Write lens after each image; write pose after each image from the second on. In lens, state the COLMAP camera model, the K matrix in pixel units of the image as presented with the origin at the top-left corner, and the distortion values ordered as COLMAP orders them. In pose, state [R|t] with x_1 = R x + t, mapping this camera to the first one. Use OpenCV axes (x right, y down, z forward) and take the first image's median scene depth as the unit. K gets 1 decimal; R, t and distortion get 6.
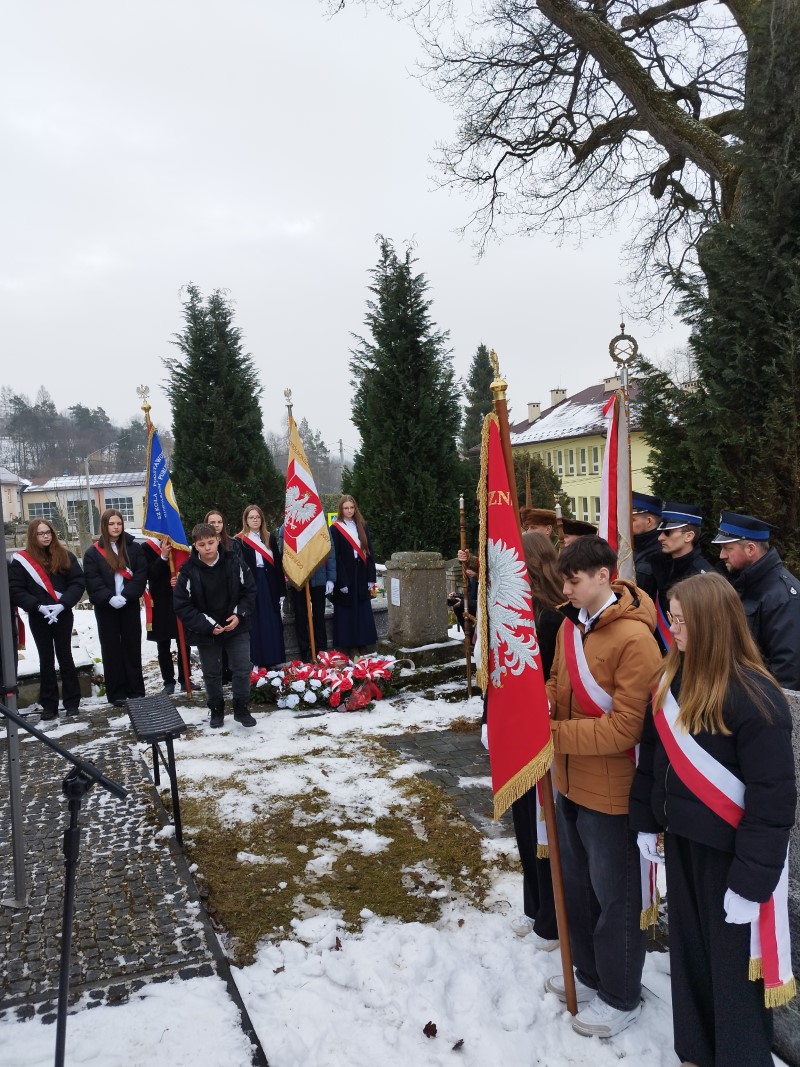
lens RADIAL K [[756.0, 0, 398.1], [0, 756.0, 526.6], [0, 0, 1]] dist [0.034917, -0.029058]
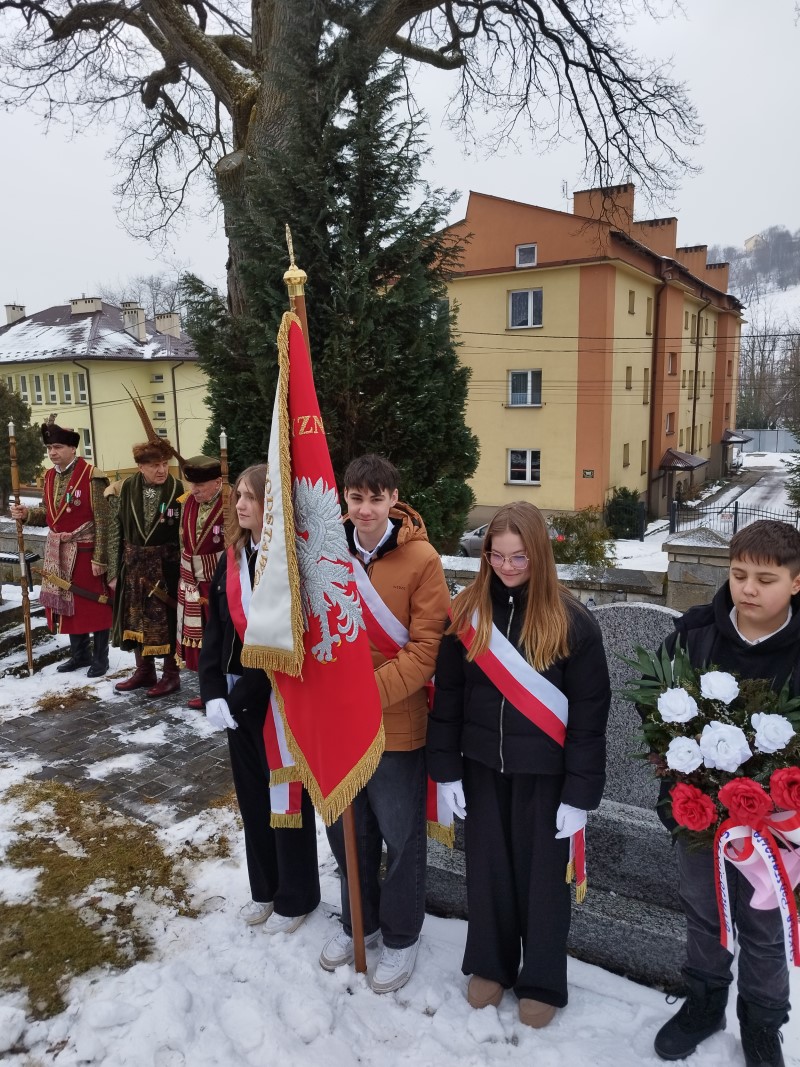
lens RADIAL K [[754.4, 0, 396.2], [0, 754.4, 535.1], [0, 0, 1]] dist [0.008729, -0.002371]
pose [[0.779351, -0.068962, 0.622781, -0.114356], [0.006681, 0.994783, 0.101793, -0.001071], [-0.626552, -0.075172, 0.775746, 0.128116]]
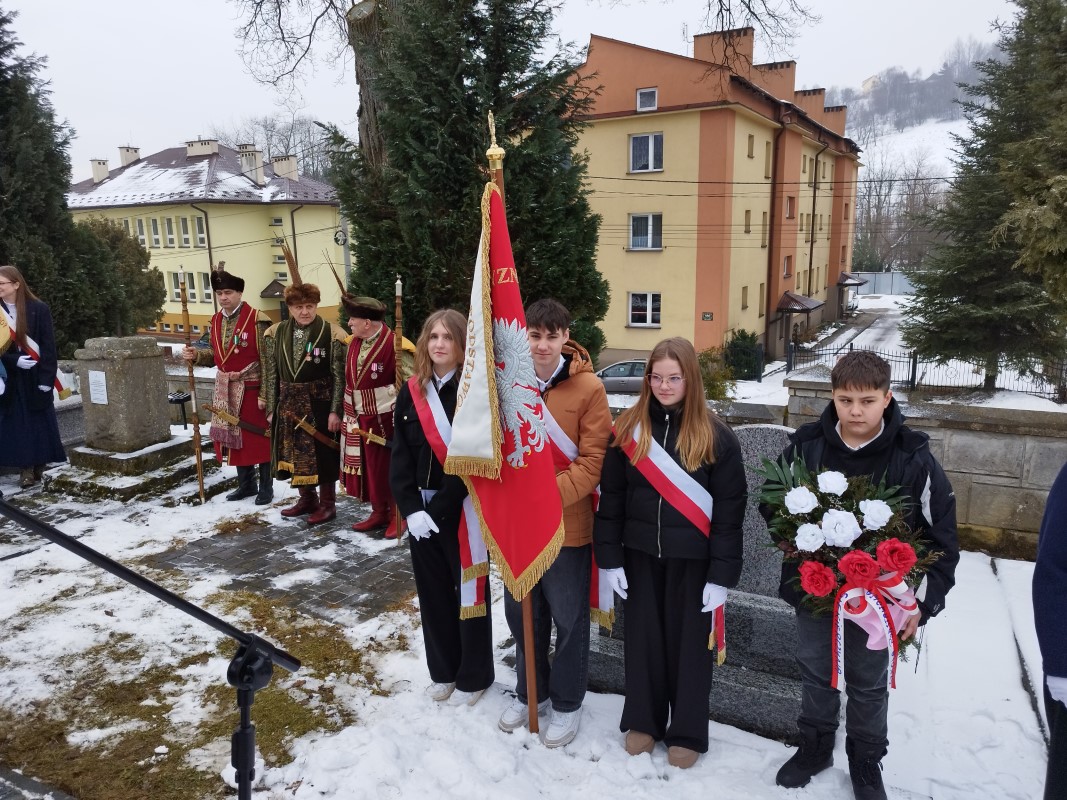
lens RADIAL K [[754.4, 0, 522.5], [0, 754.4, 402.9], [0, 0, 1]] dist [0.008729, -0.002371]
pose [[0.771093, -0.092261, 0.630003, -0.183399], [0.009187, 0.990955, 0.133877, -0.002014], [-0.636657, -0.097444, 0.764966, 0.091744]]
